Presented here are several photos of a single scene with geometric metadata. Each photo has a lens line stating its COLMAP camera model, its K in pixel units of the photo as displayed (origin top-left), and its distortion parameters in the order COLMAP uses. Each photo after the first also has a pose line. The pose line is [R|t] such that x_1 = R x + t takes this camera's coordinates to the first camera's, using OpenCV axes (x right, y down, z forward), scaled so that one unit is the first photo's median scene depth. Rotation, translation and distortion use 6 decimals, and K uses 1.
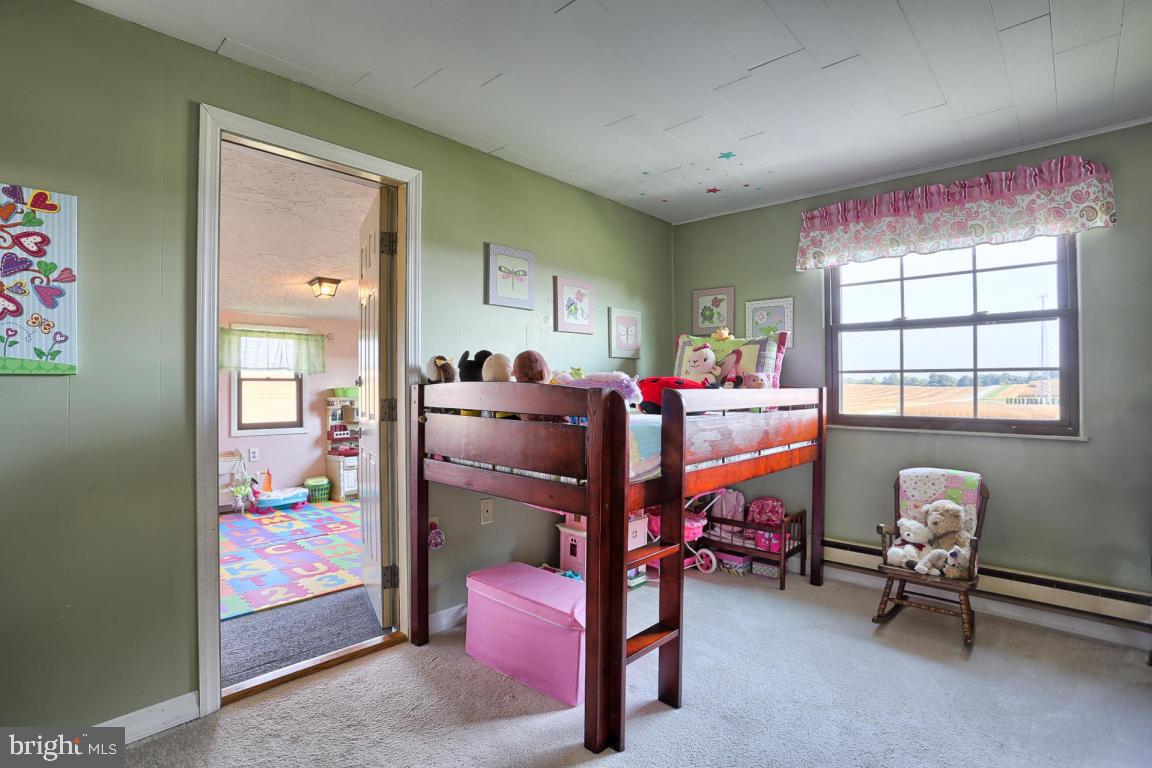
lens RADIAL K [[561.0, 0, 578.4], [0, 561.0, 381.8], [0, 0, 1]] dist [-0.066250, 0.024742]
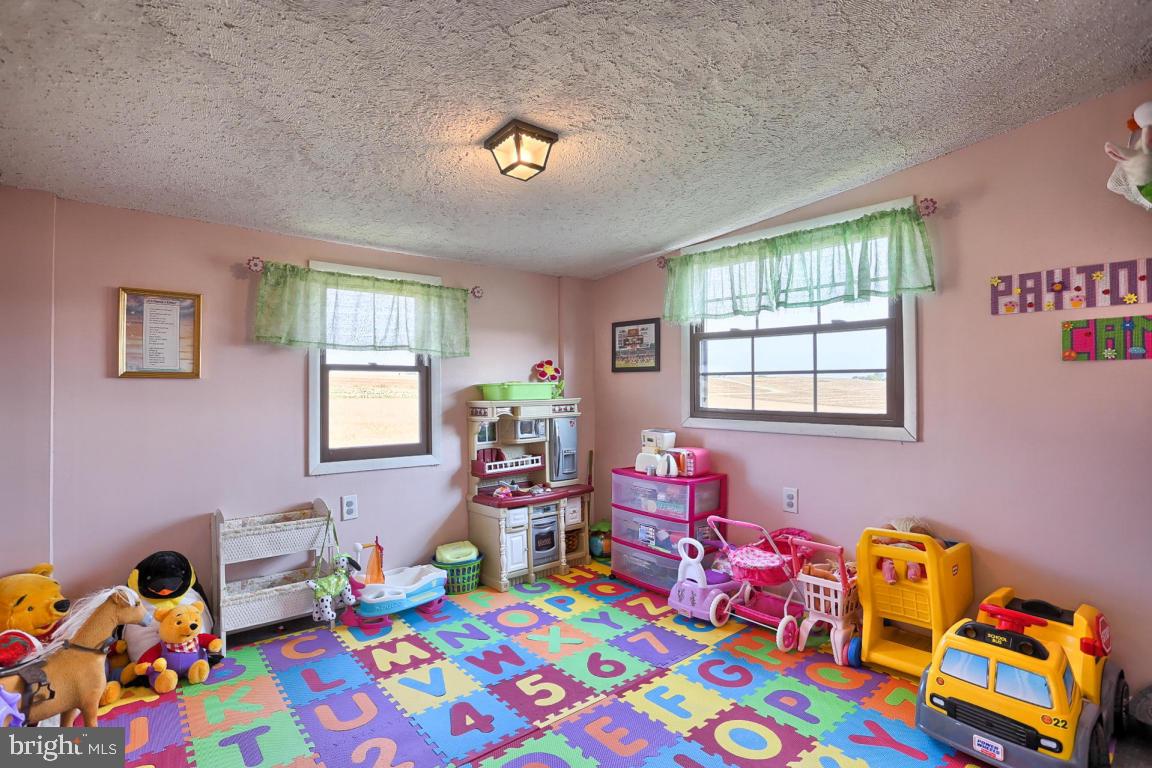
lens RADIAL K [[561.0, 0, 575.3], [0, 561.0, 384.2], [0, 0, 1]] dist [-0.066250, 0.024742]
pose [[0.994976, 0.003311, -0.100060, -0.306920], [-0.002915, 0.999987, 0.004101, 0.009406], [0.100073, -0.003789, 0.994973, 0.468003]]
